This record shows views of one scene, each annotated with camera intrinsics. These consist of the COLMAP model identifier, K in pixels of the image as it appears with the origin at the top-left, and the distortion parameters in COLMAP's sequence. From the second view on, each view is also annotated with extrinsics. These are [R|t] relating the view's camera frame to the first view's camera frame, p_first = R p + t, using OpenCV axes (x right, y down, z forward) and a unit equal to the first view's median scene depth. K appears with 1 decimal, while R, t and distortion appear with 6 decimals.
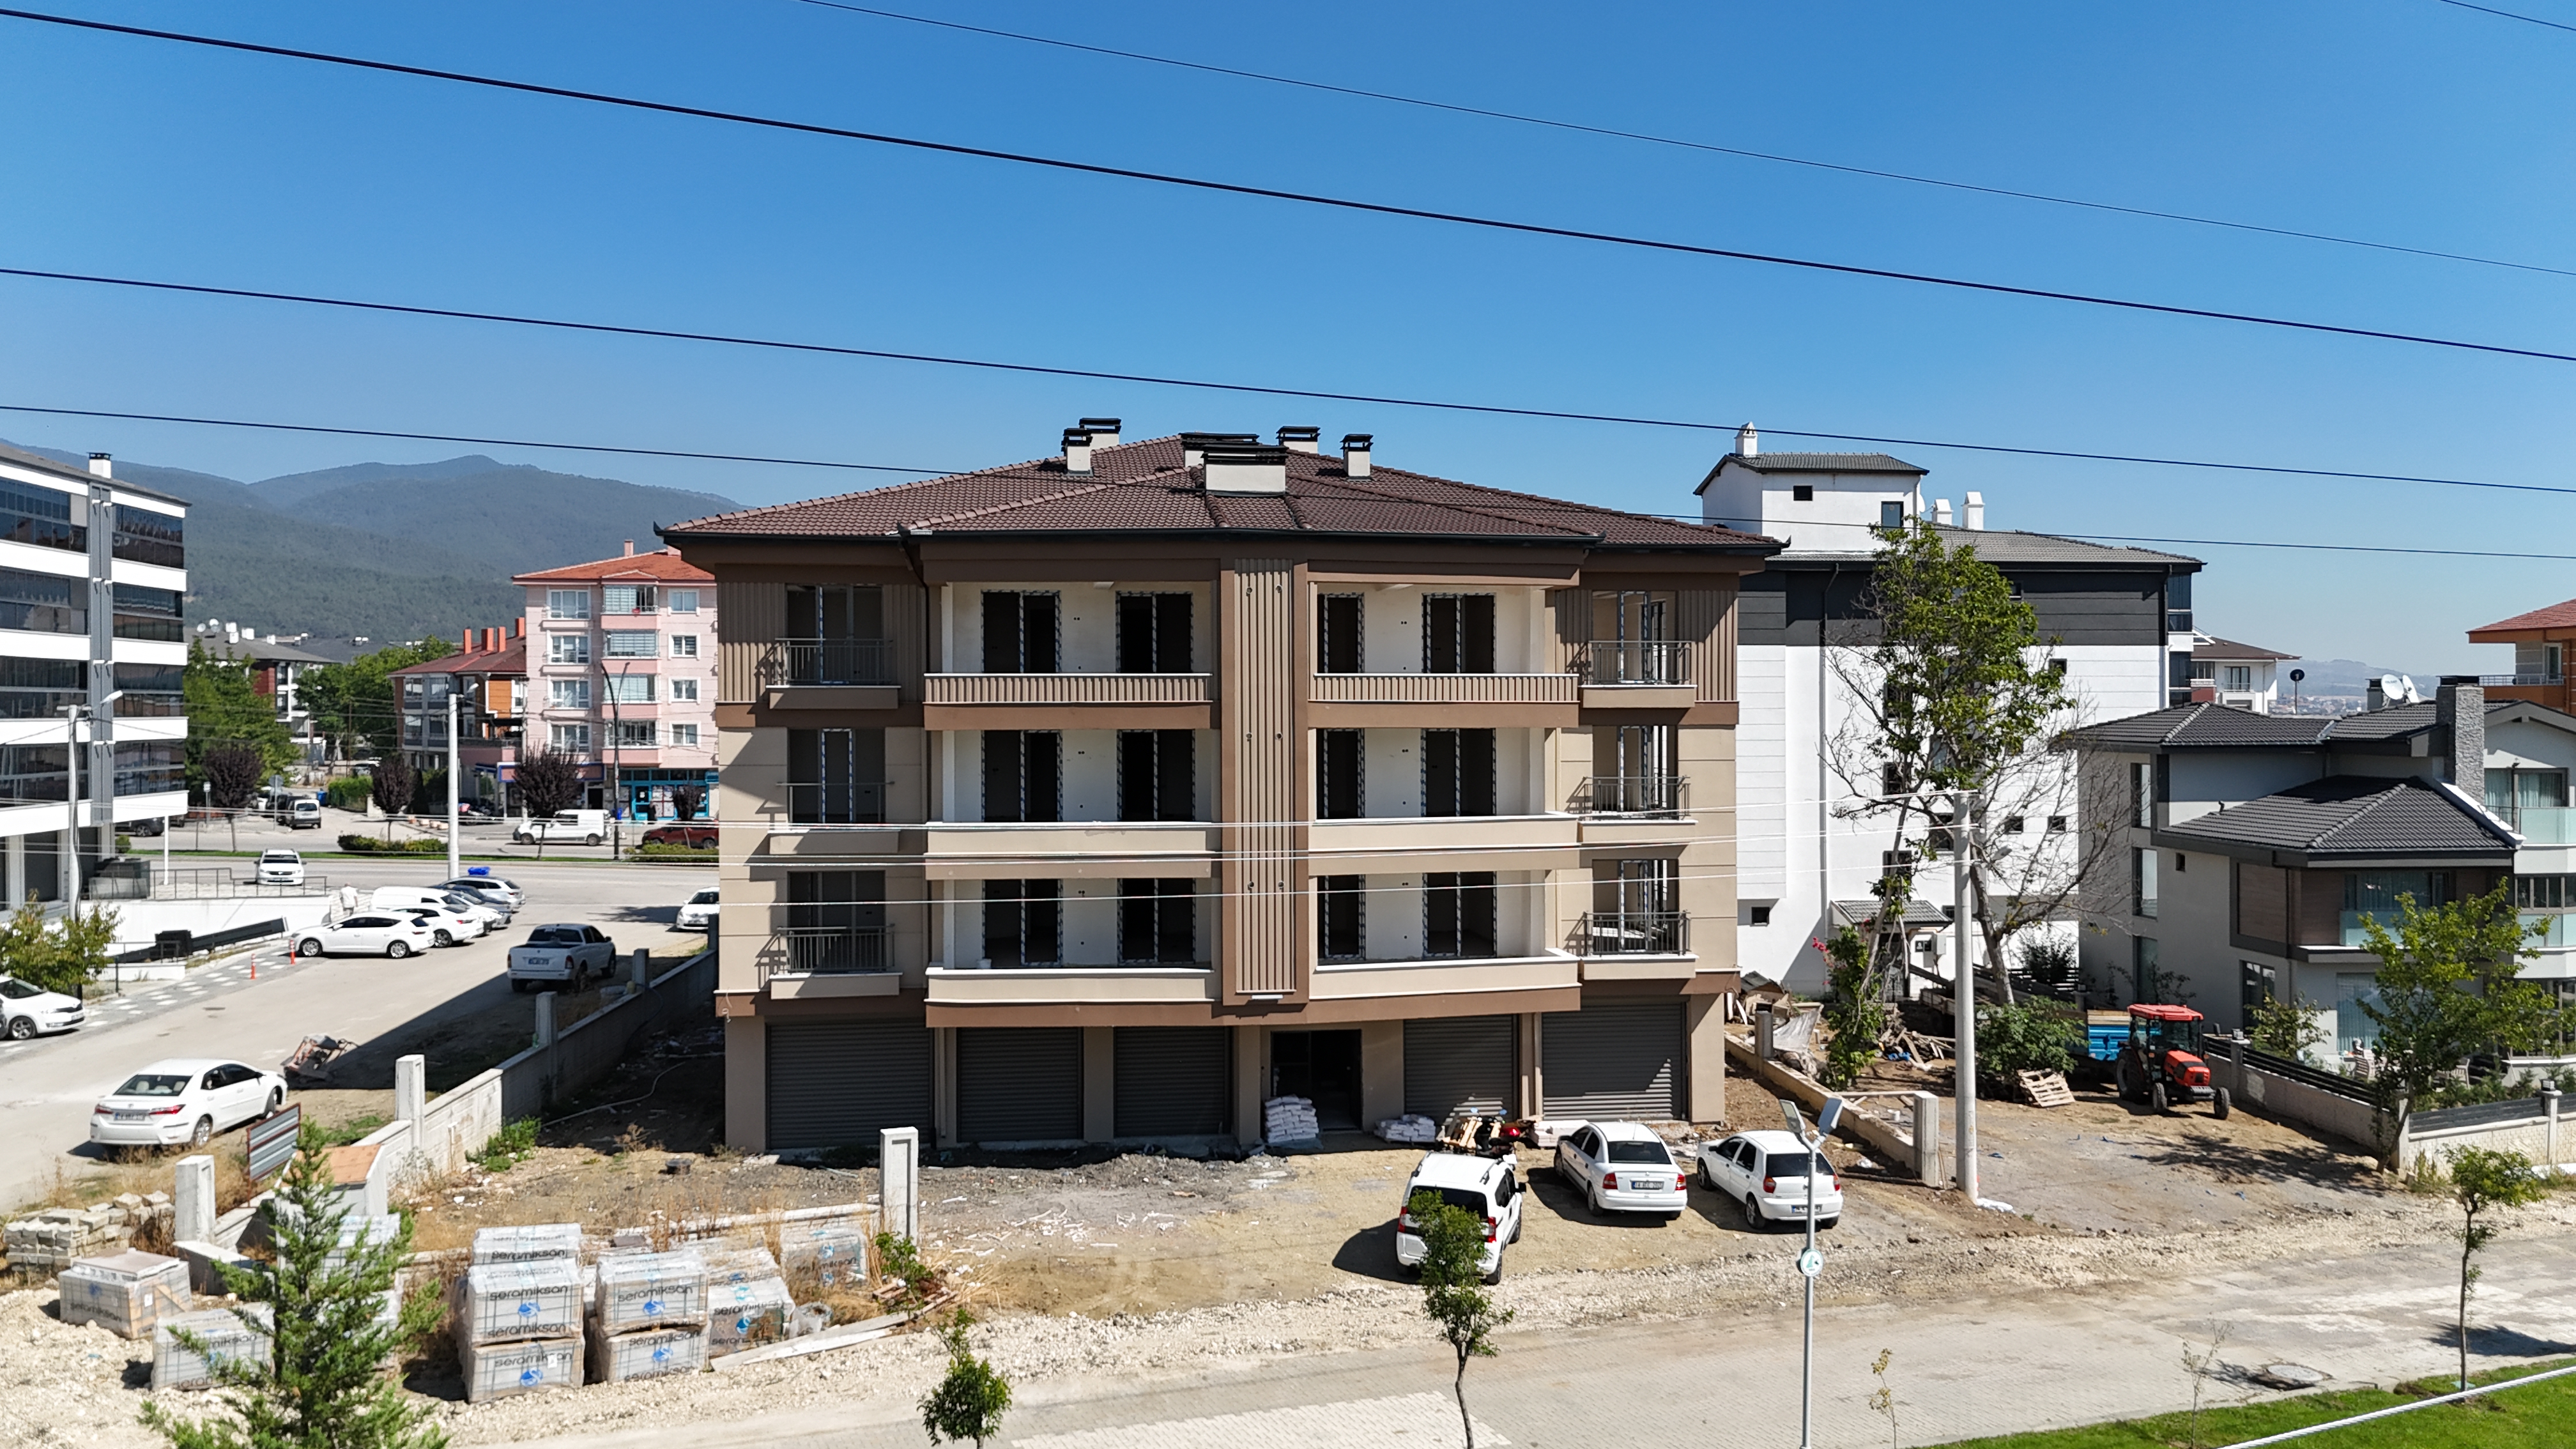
lens RADIAL K [[1903.0, 0, 1292.2], [0, 1903.0, 727.9], [0, 0, 1]] dist [0.063877, -0.059238]
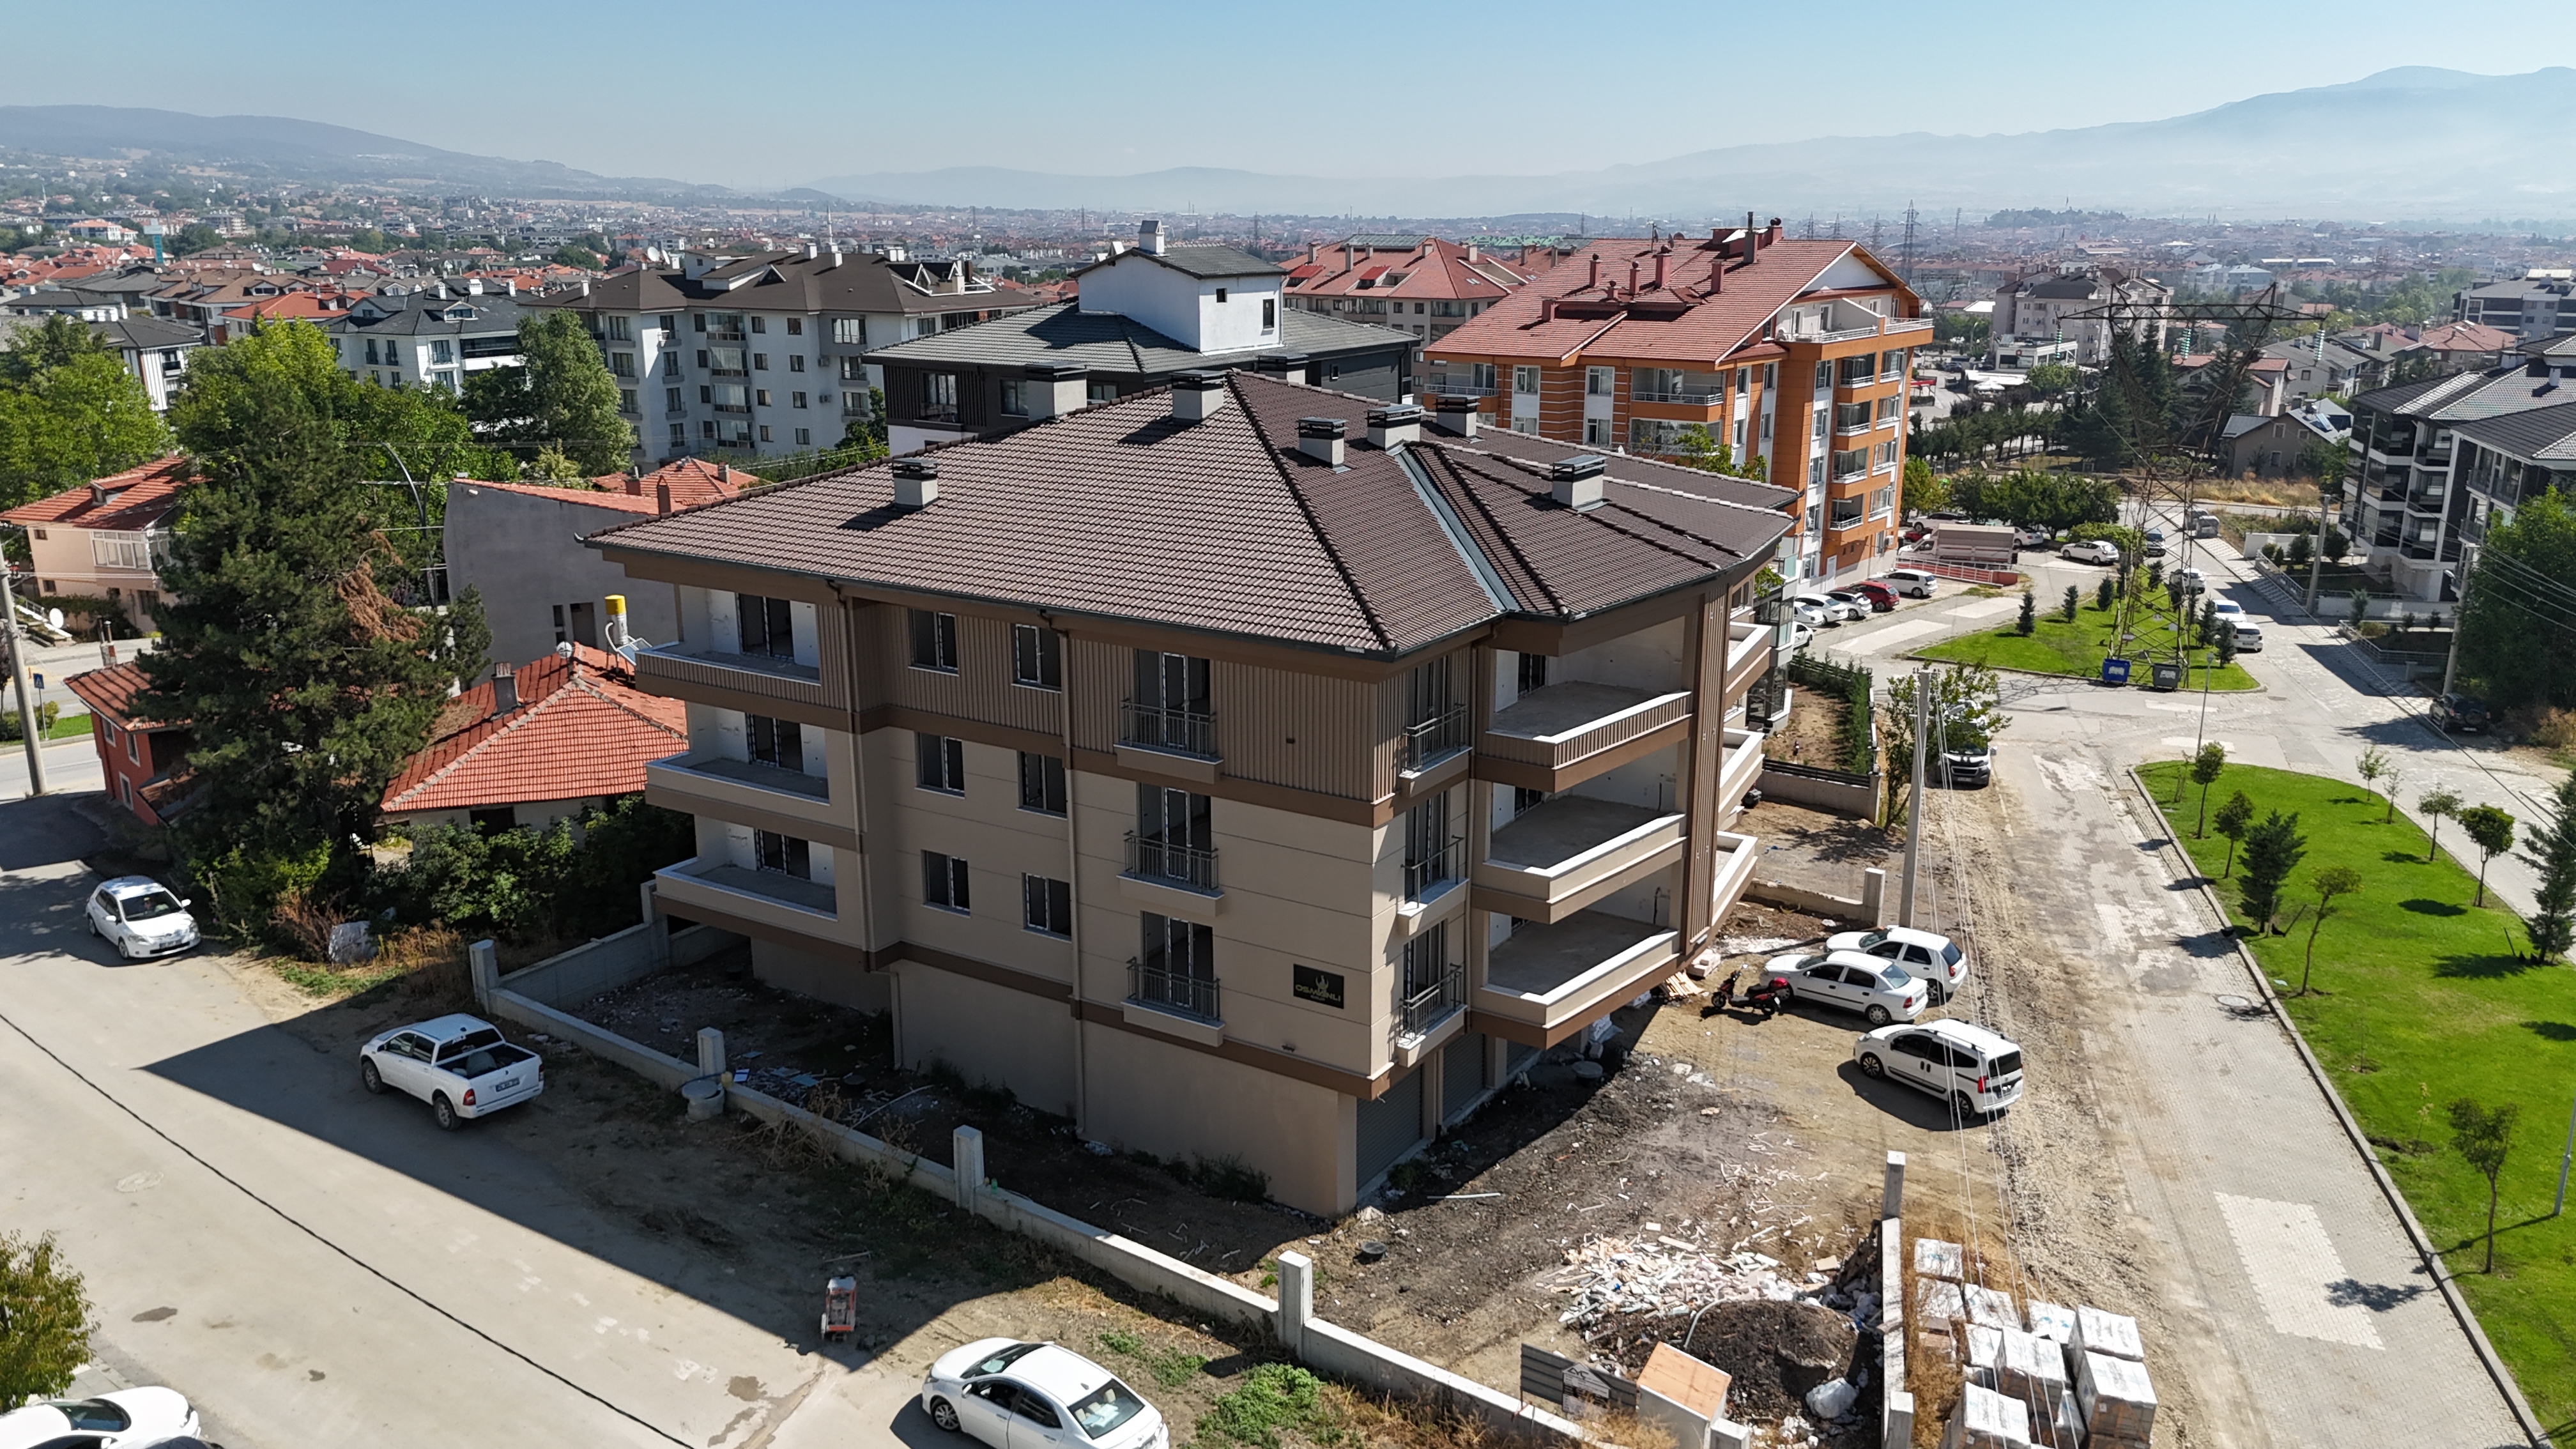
lens RADIAL K [[1903.0, 0, 1292.2], [0, 1903.0, 727.9], [0, 0, 1]] dist [0.063877, -0.059238]
pose [[0.652862, -0.198677, 0.730957, -0.958366], [0.008869, 0.966929, 0.254893, -0.277606], [-0.757425, -0.159927, 0.633033, 0.400919]]
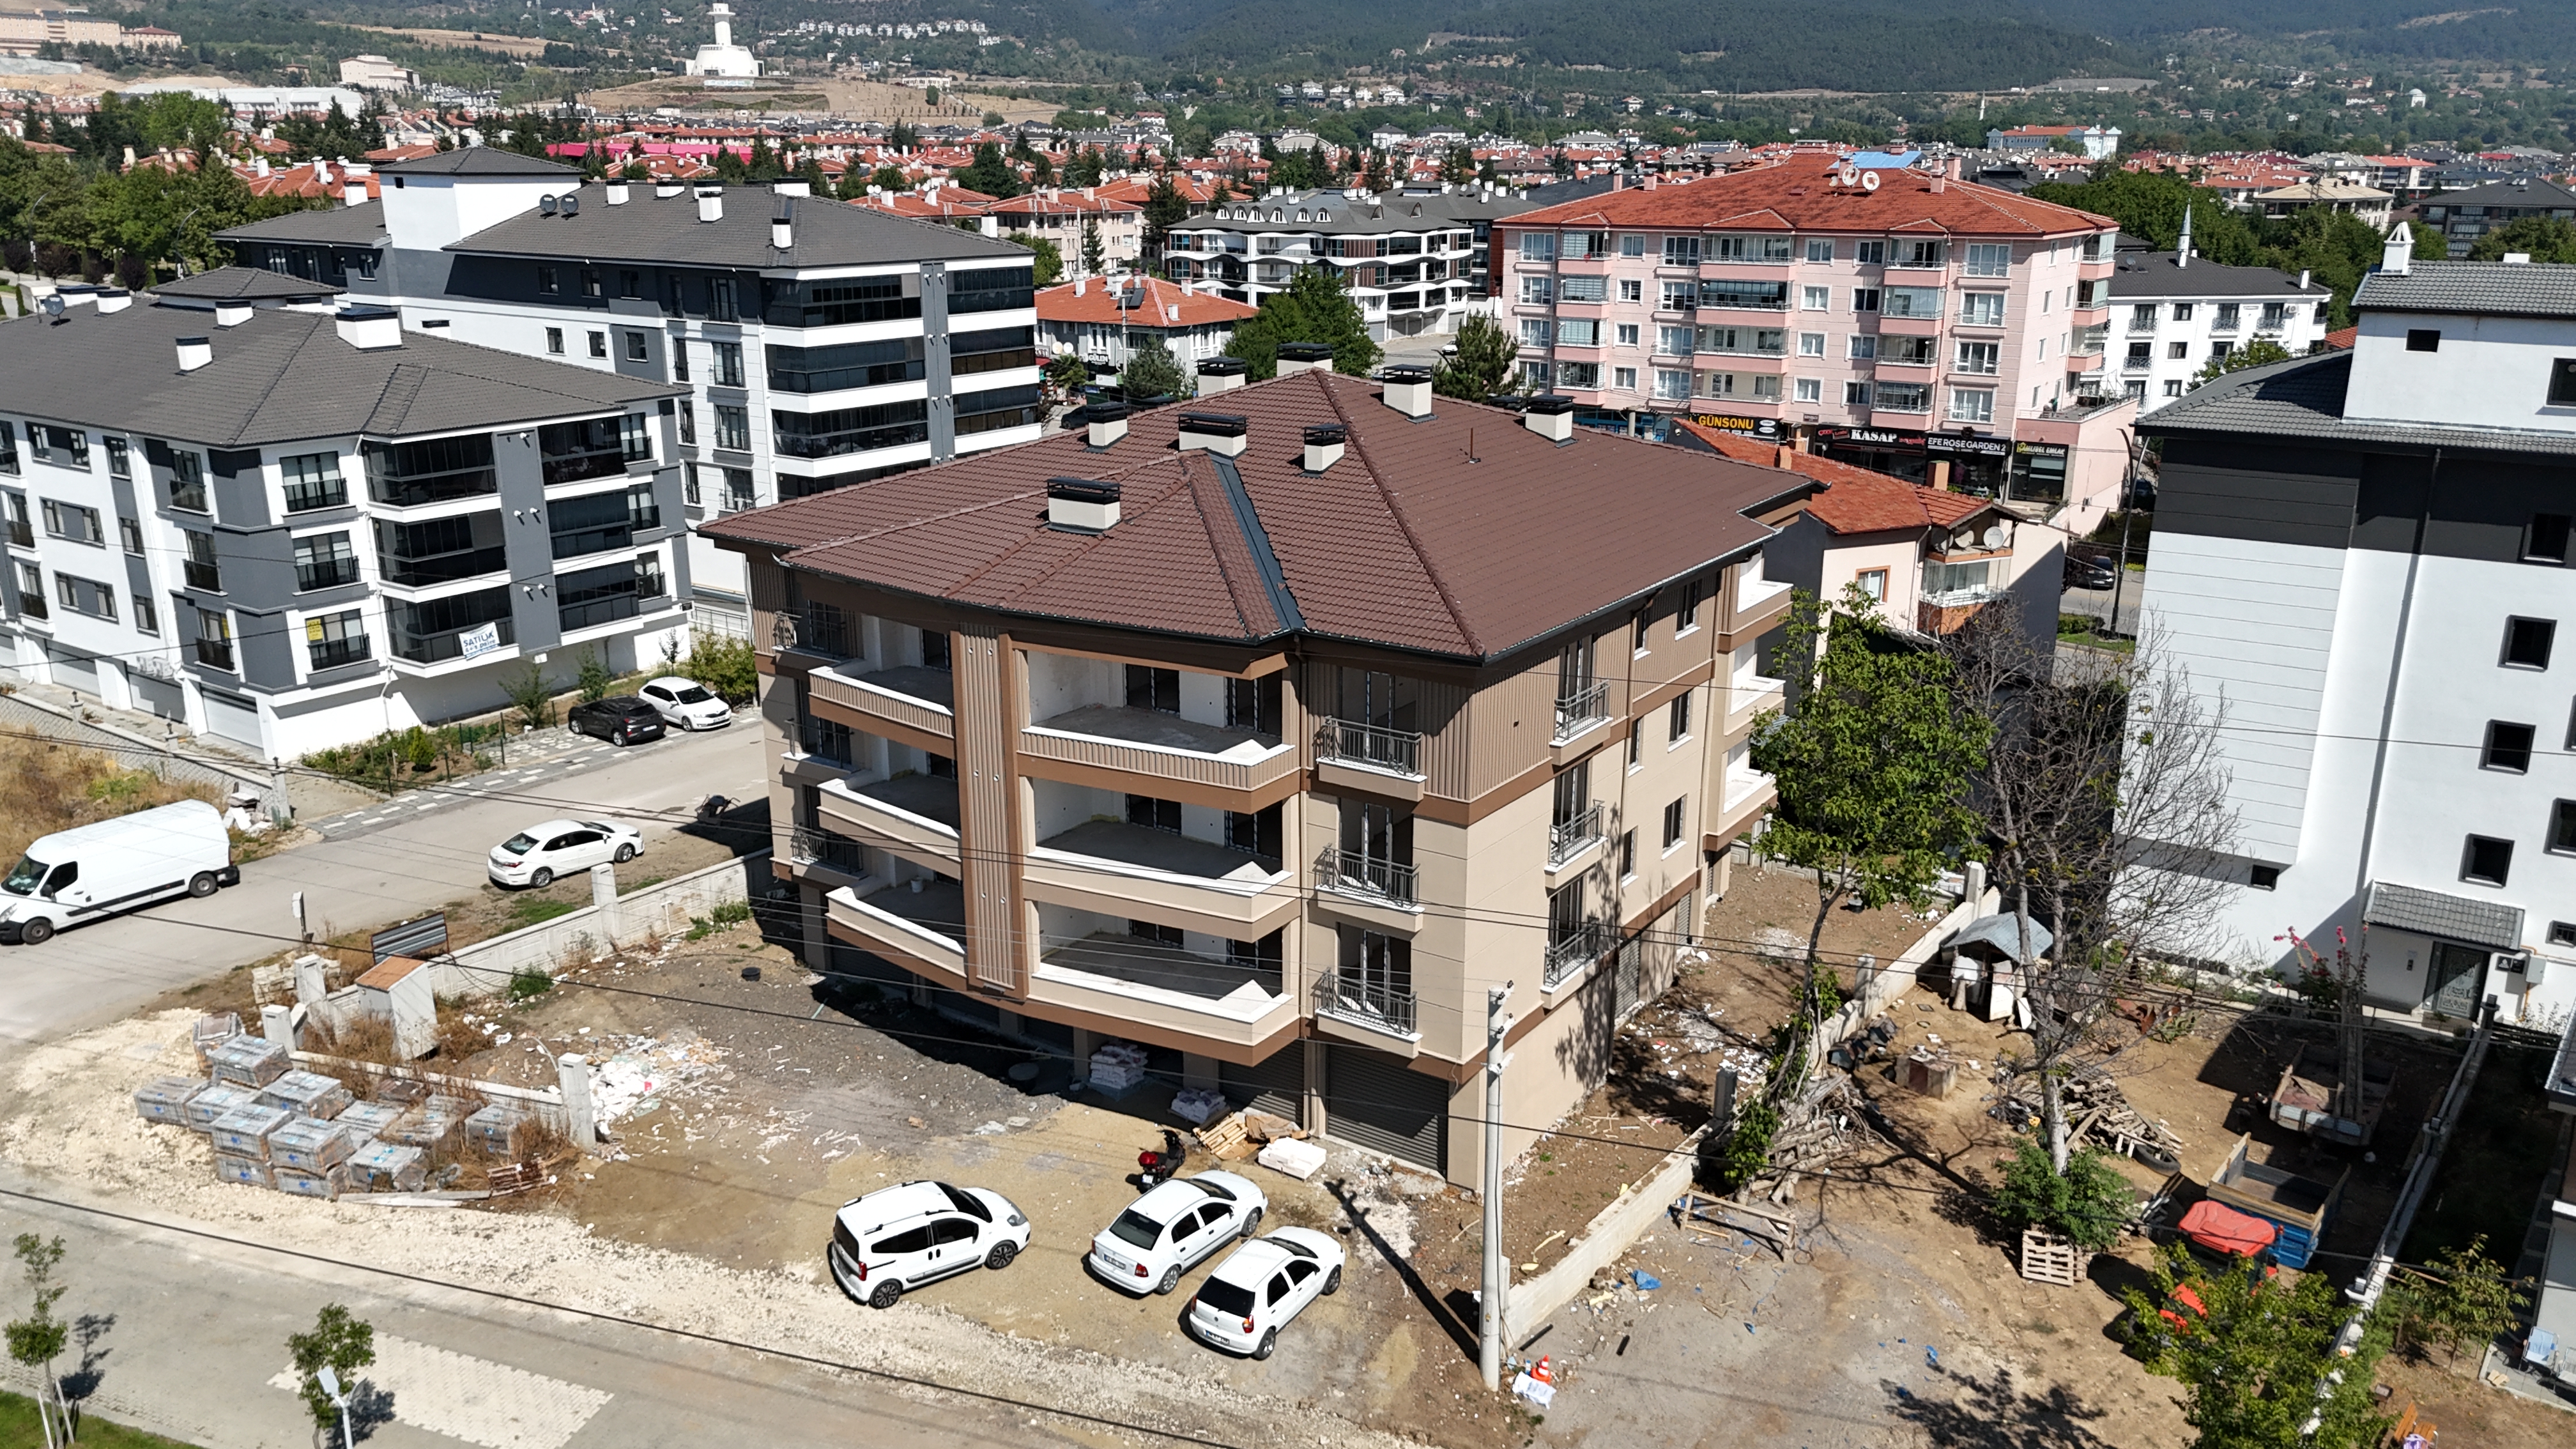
lens RADIAL K [[1903.0, 0, 1292.2], [0, 1903.0, 727.9], [0, 0, 1]] dist [0.063877, -0.059238]
pose [[0.738442, 0.197722, -0.644677, 0.772725], [-0.010248, 0.959226, 0.282455, -0.315629], [0.674239, -0.201970, 0.710359, 0.286673]]
